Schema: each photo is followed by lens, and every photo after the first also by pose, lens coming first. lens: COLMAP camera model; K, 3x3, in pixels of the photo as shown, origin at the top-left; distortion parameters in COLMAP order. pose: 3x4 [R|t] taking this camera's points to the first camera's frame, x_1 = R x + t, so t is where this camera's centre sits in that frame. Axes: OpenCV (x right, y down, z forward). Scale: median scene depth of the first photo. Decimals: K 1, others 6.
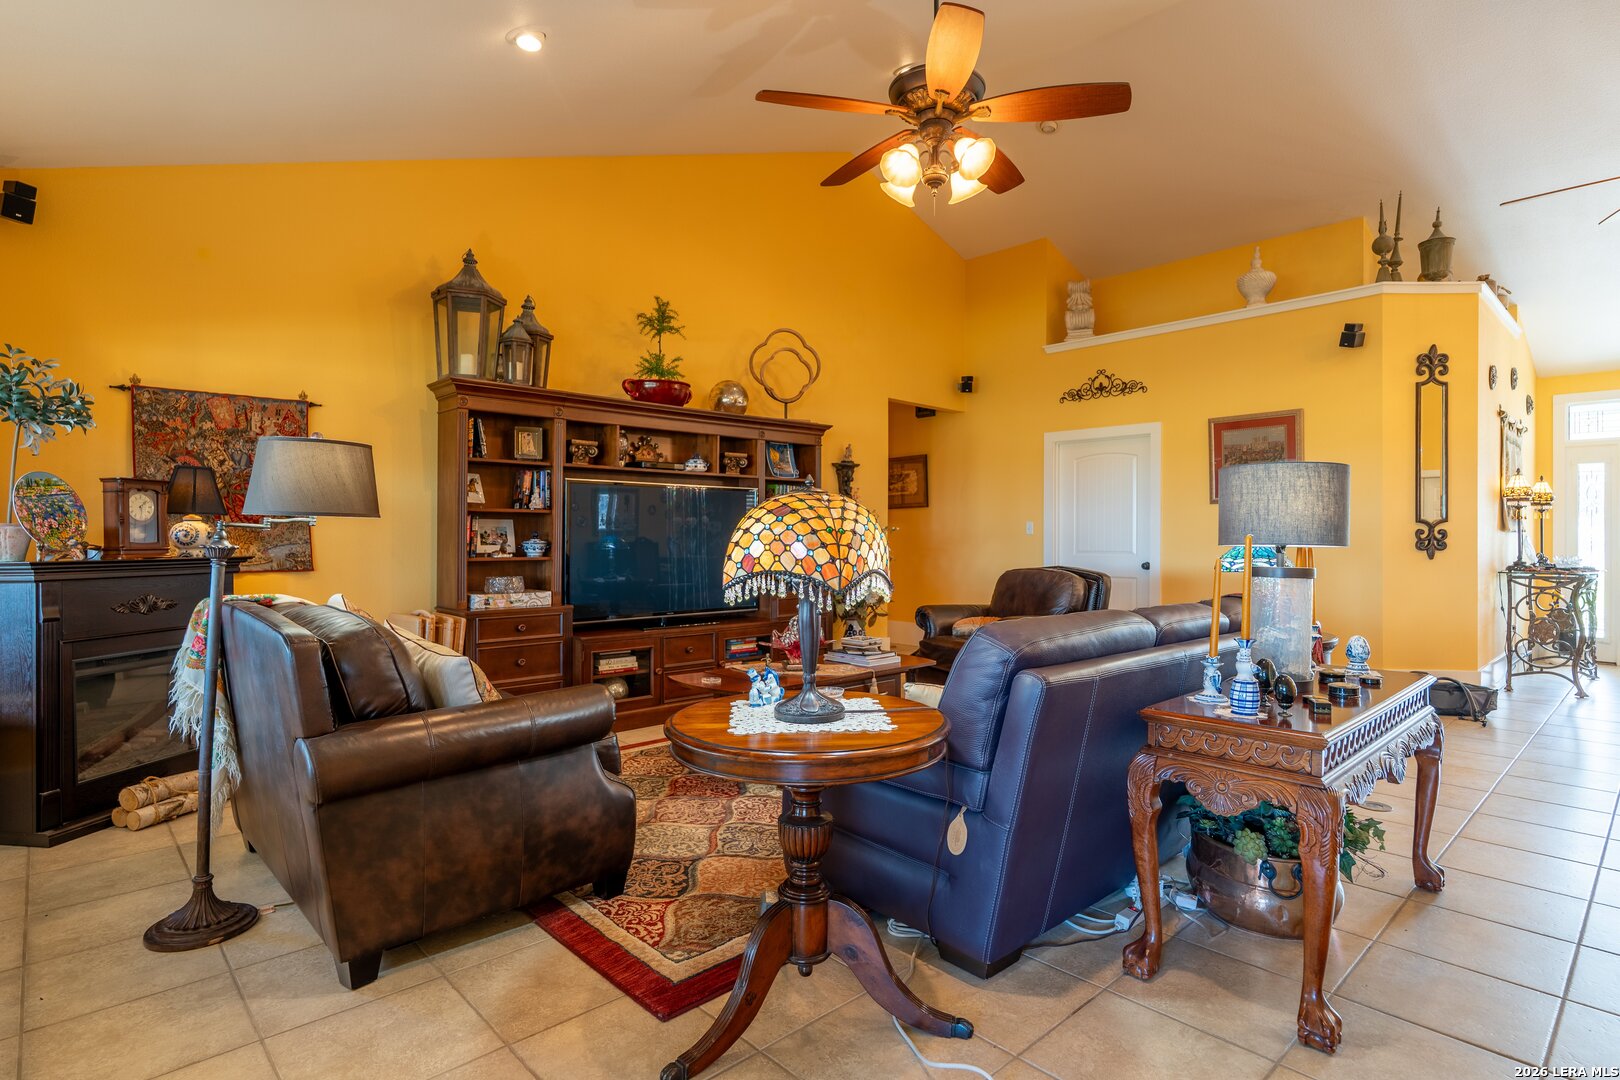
lens RADIAL K [[820.1, 0, 810.0], [0, 820.1, 540.0], [0, 0, 1]] dist [-0.000583, -0.000059]
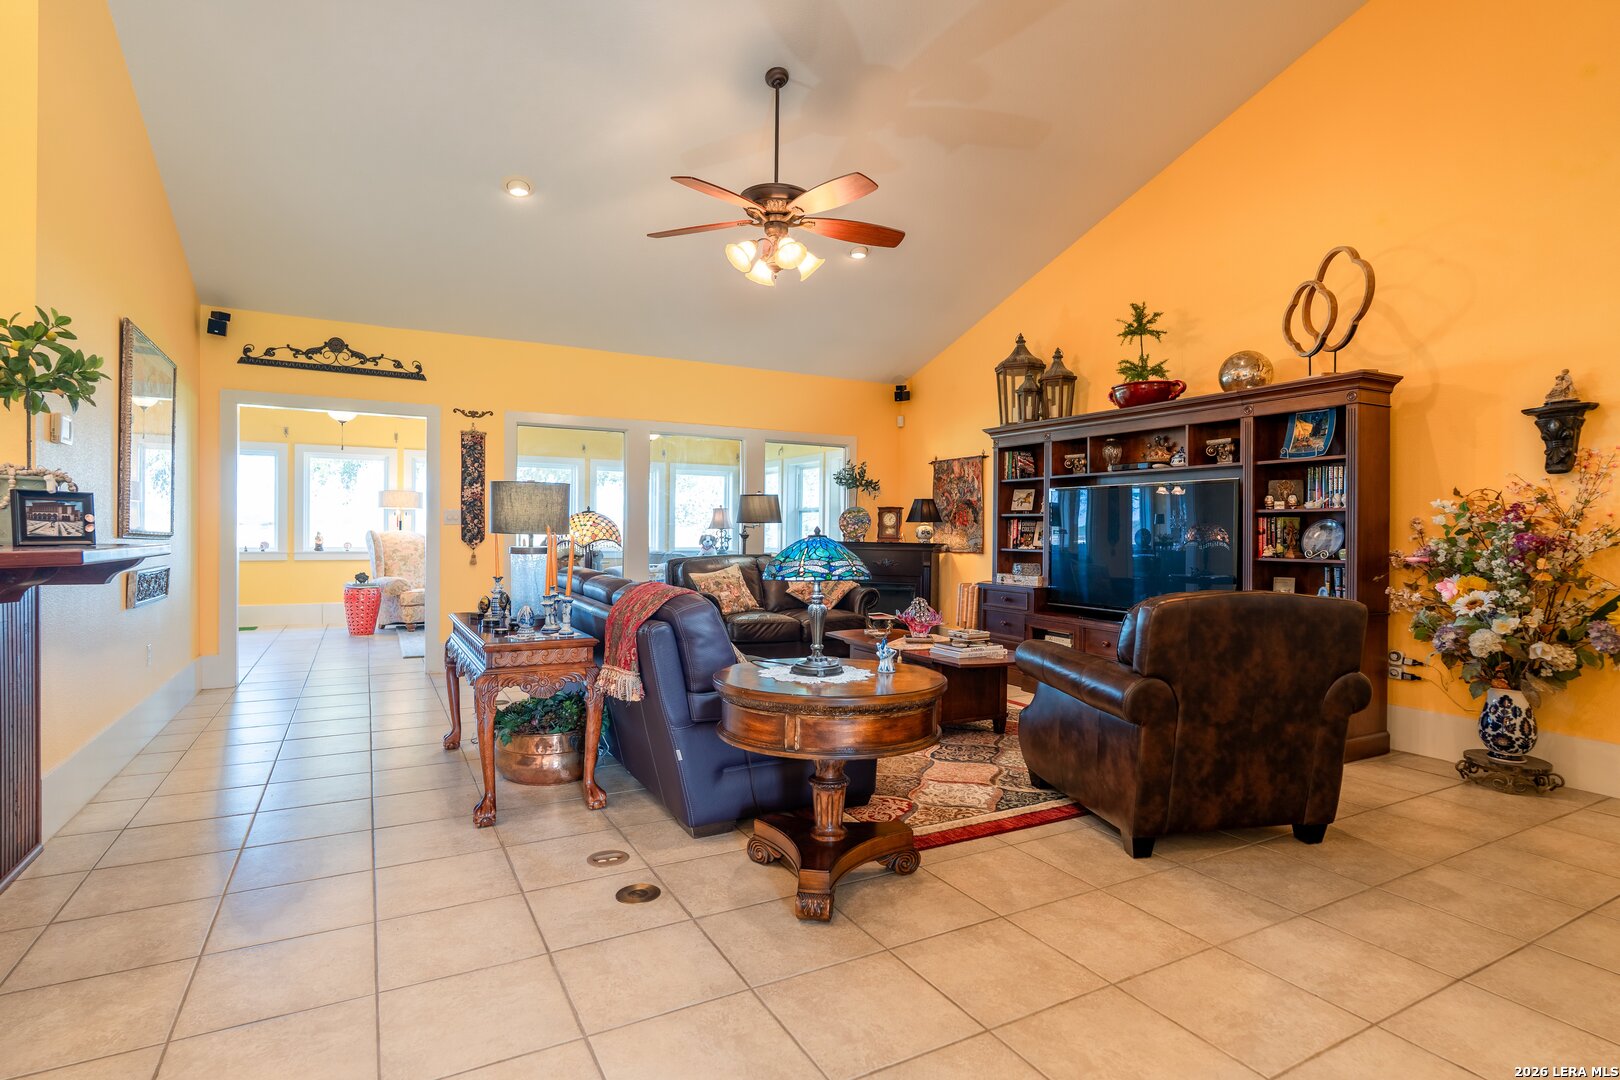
lens RADIAL K [[820.1, 0, 810.0], [0, 820.1, 540.0], [0, 0, 1]] dist [-0.000583, -0.000059]
pose [[-0.246890, 0.010124, -0.968991, 1.174918], [-0.013569, 0.999811, 0.013904, -0.009617], [0.968948, 0.016581, -0.246706, 1.102626]]
